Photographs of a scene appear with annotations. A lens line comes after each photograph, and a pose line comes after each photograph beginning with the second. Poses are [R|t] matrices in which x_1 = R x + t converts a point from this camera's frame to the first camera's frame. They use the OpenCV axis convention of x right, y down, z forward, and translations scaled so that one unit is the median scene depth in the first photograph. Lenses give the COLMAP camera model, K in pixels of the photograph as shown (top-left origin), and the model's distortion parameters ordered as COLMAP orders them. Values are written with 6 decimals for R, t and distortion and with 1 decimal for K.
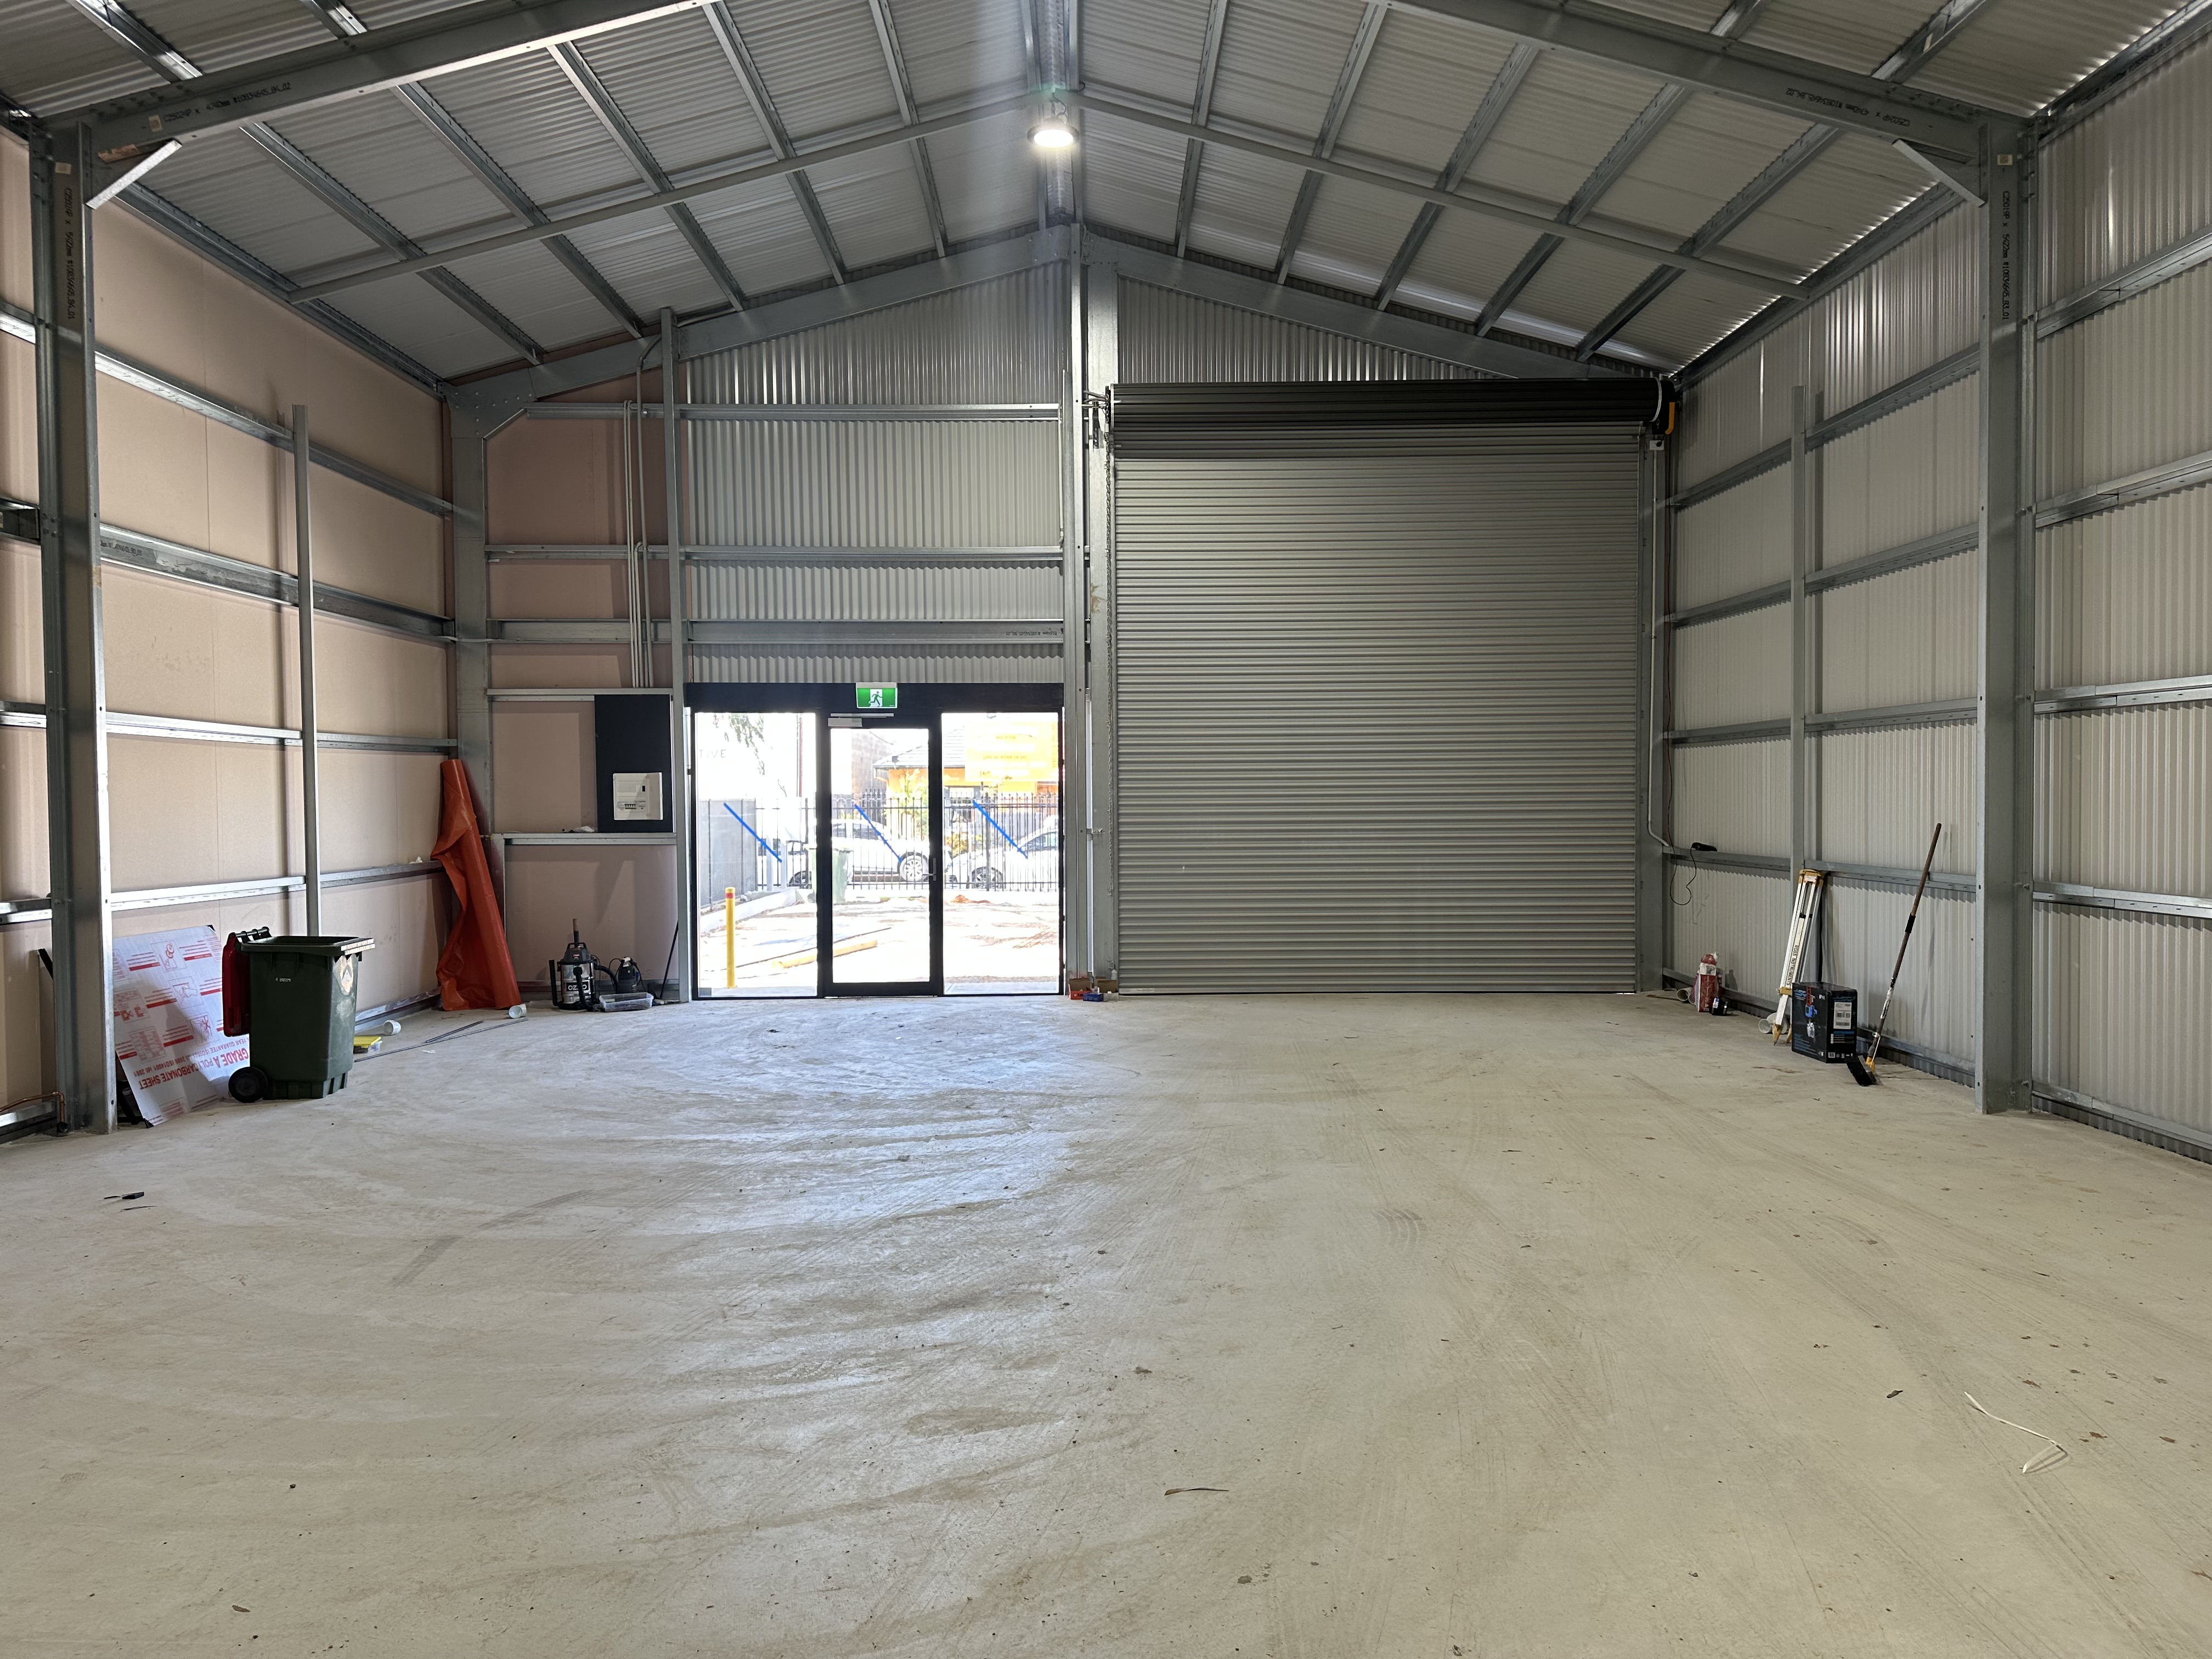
lens RADIAL K [[1539.1, 0, 1106.0], [0, 1539.1, 829.5], [0, 0, 1]] dist [0.038449, -0.000672]
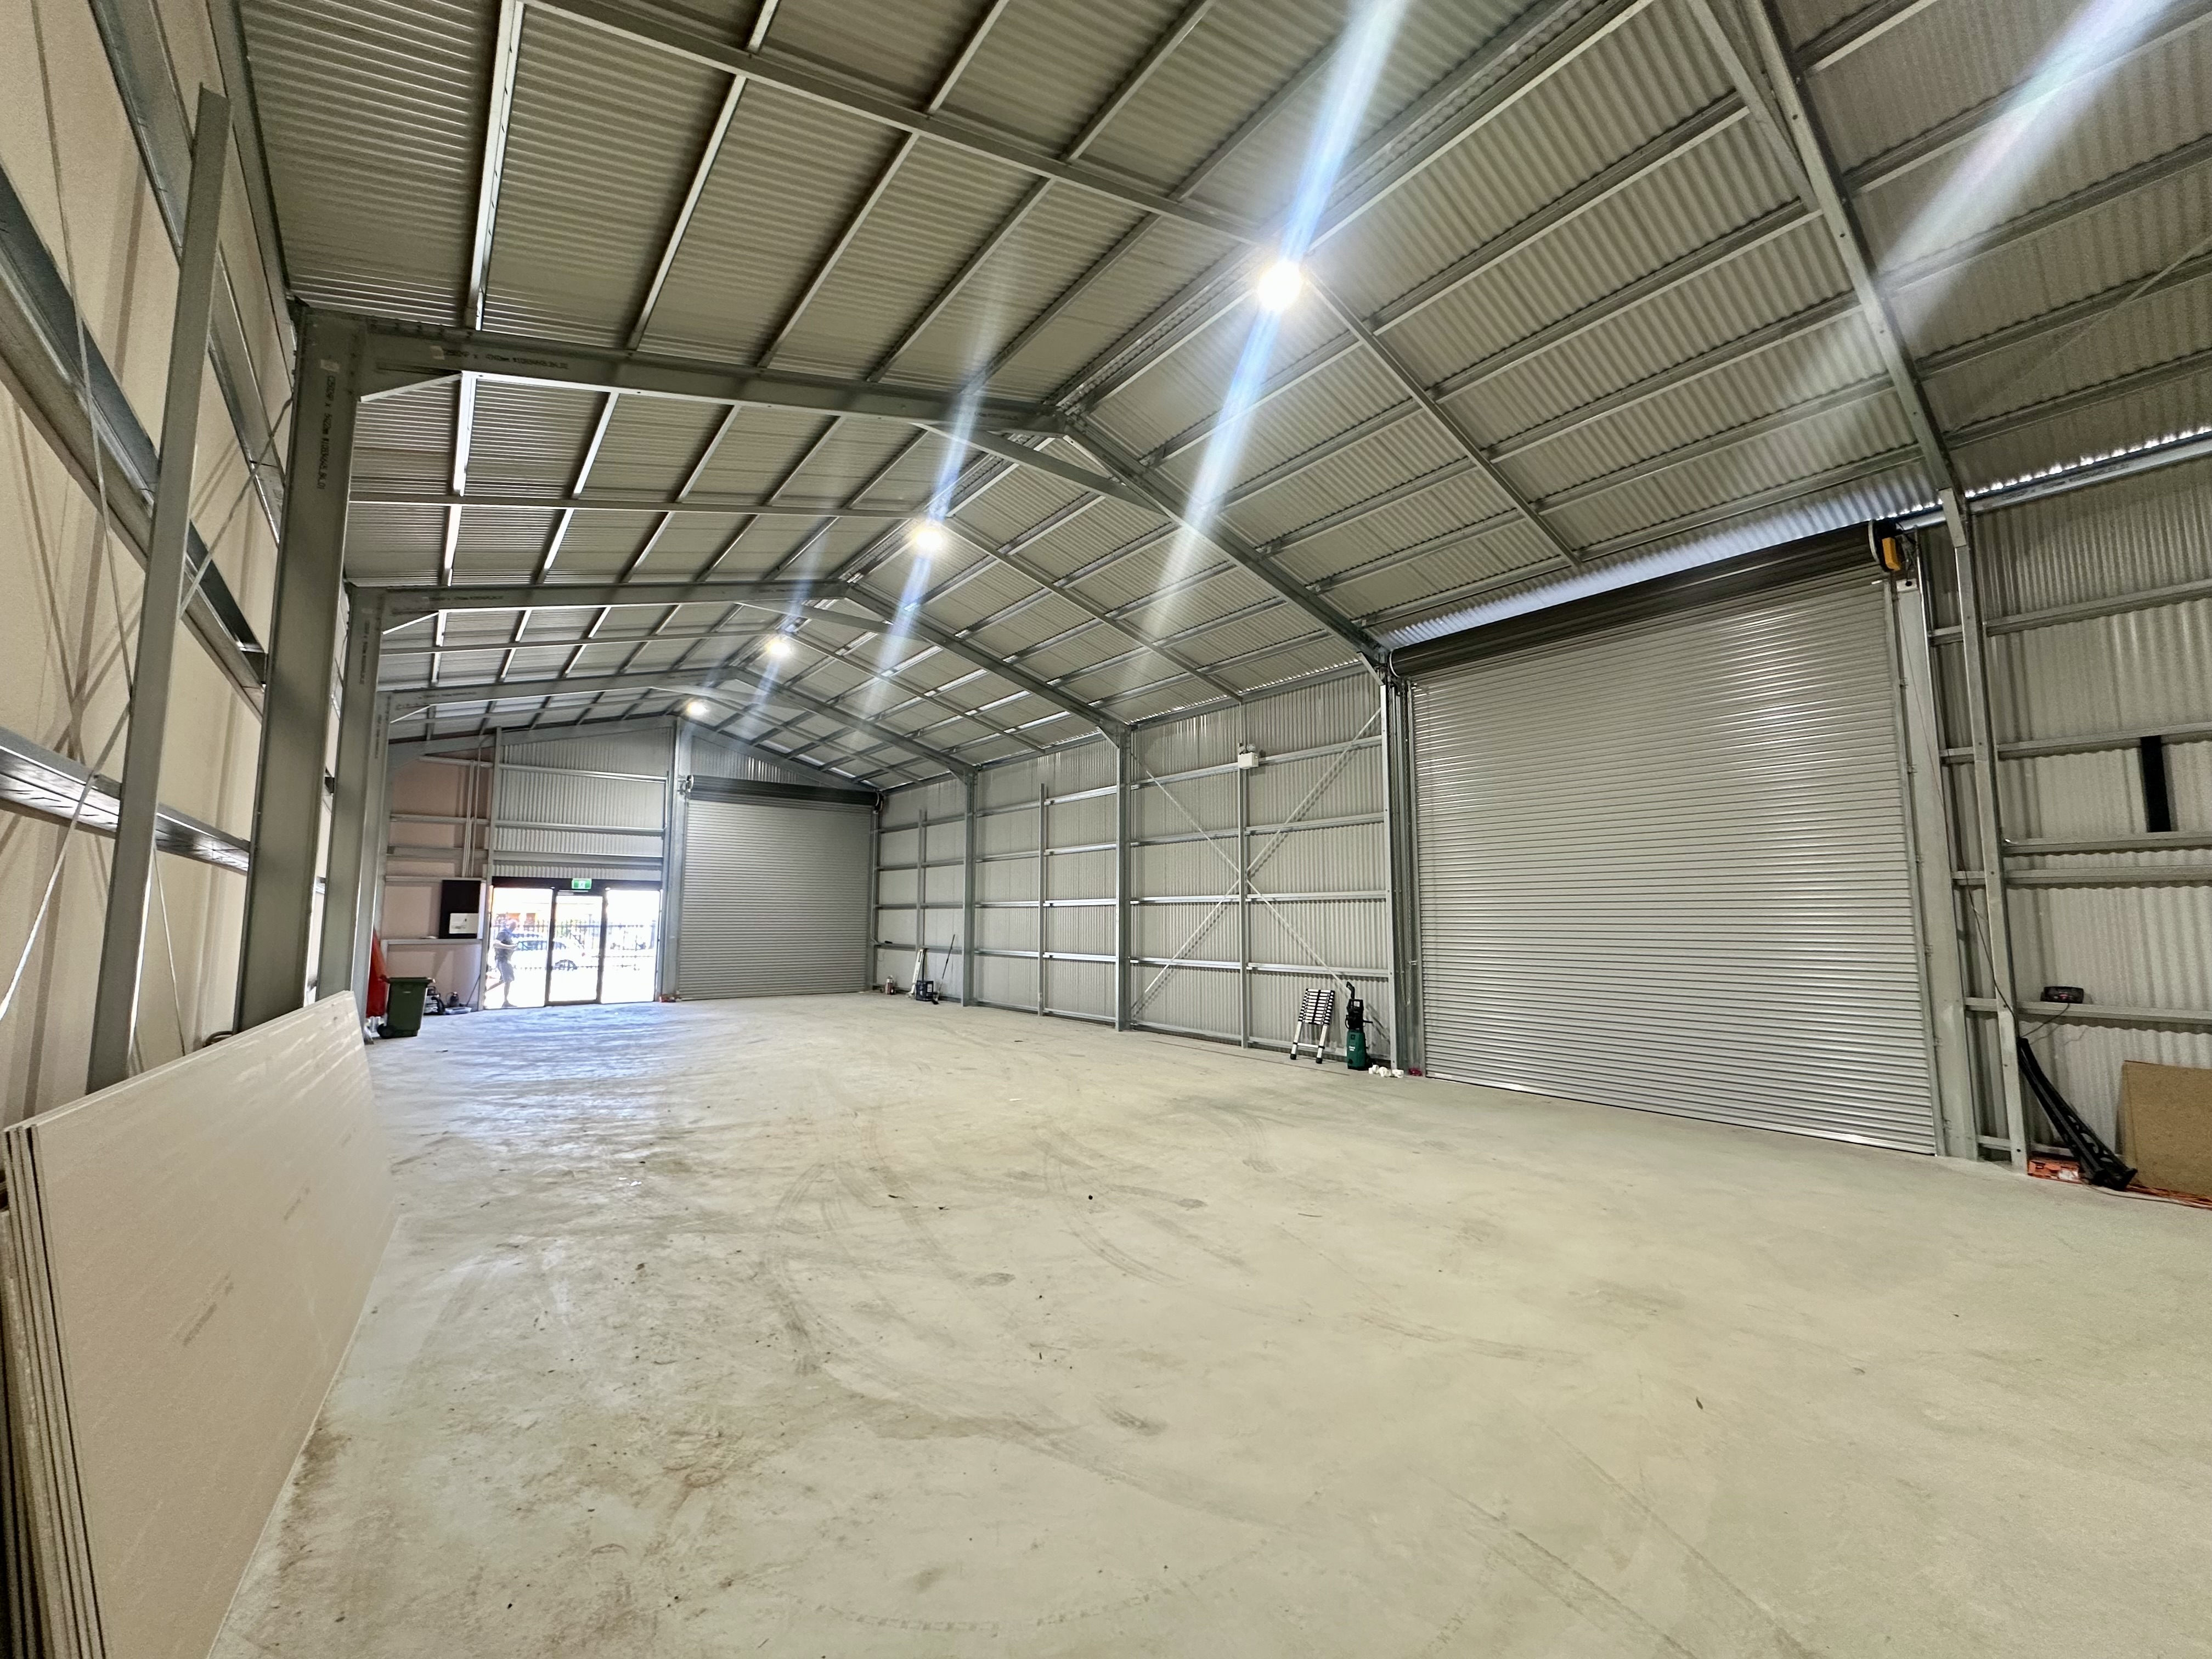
lens RADIAL K [[876.1, 0, 1106.0], [0, 876.1, 829.5], [0, 0, 1]] dist [0.000693, 0.000360]
pose [[0.787876, 0.074125, 0.611356, -0.365080], [0.005618, 0.991823, -0.127495, 0.012520], [-0.615808, 0.103885, 0.781018, -0.676987]]
